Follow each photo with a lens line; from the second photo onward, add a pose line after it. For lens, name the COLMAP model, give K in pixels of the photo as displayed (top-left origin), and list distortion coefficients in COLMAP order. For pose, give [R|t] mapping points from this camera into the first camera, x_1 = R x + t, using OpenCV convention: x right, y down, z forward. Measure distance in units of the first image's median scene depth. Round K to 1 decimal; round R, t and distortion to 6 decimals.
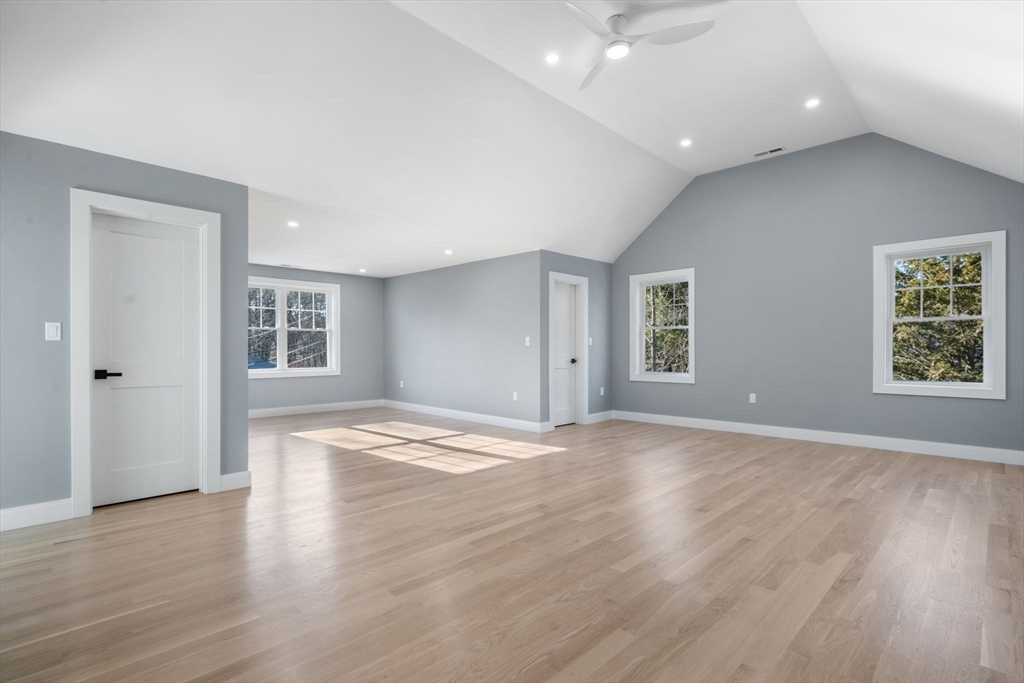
lens RADIAL K [[473.8, 0, 512.2], [0, 473.8, 346.7], [0, 0, 1]] dist [-0.003590, -0.000299]
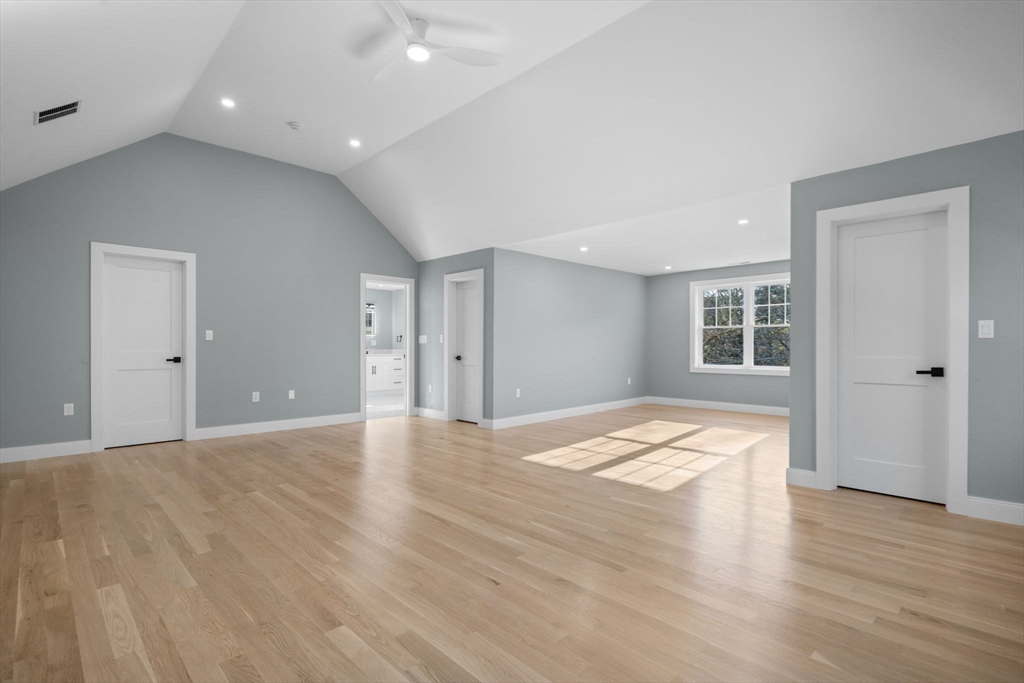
lens RADIAL K [[473.8, 0, 512.2], [0, 473.8, 346.7], [0, 0, 1]] dist [-0.003590, -0.000299]
pose [[0.021899, 0.001919, -0.999758, 0.558438], [0.004187, 0.999989, 0.002011, 0.001768], [0.999751, -0.004230, 0.021891, 0.529682]]
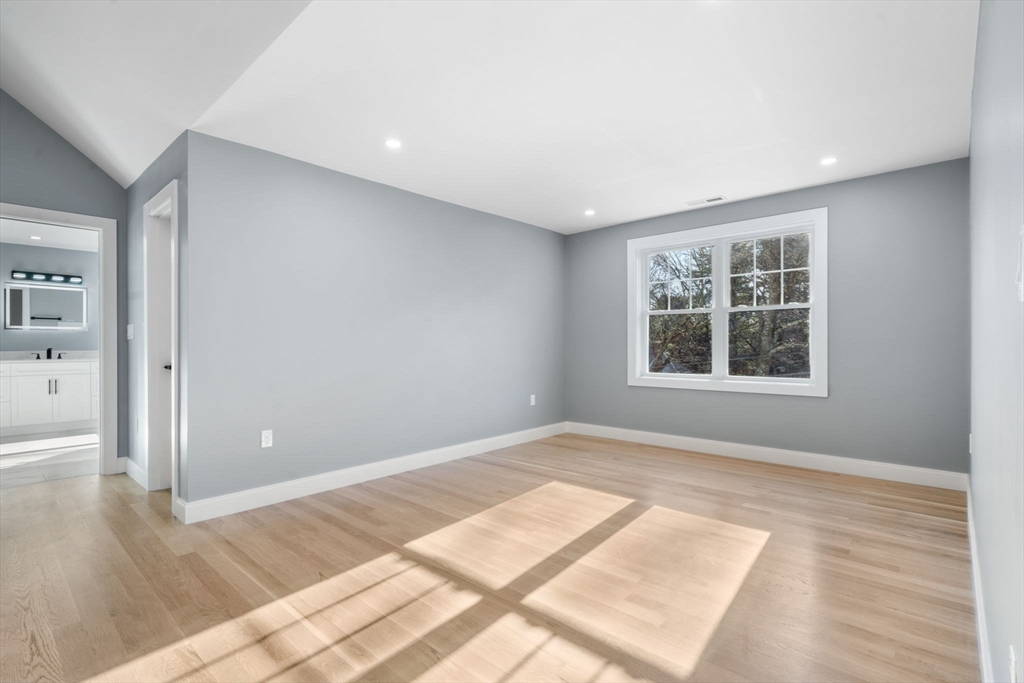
lens RADIAL K [[473.8, 0, 512.2], [0, 473.8, 346.7], [0, 0, 1]] dist [-0.003590, -0.000299]
pose [[0.081965, 0.003521, -0.996629, 0.098034], [0.006563, 0.999970, 0.004073, 0.005312], [0.996614, -0.006875, 0.081940, 0.763140]]
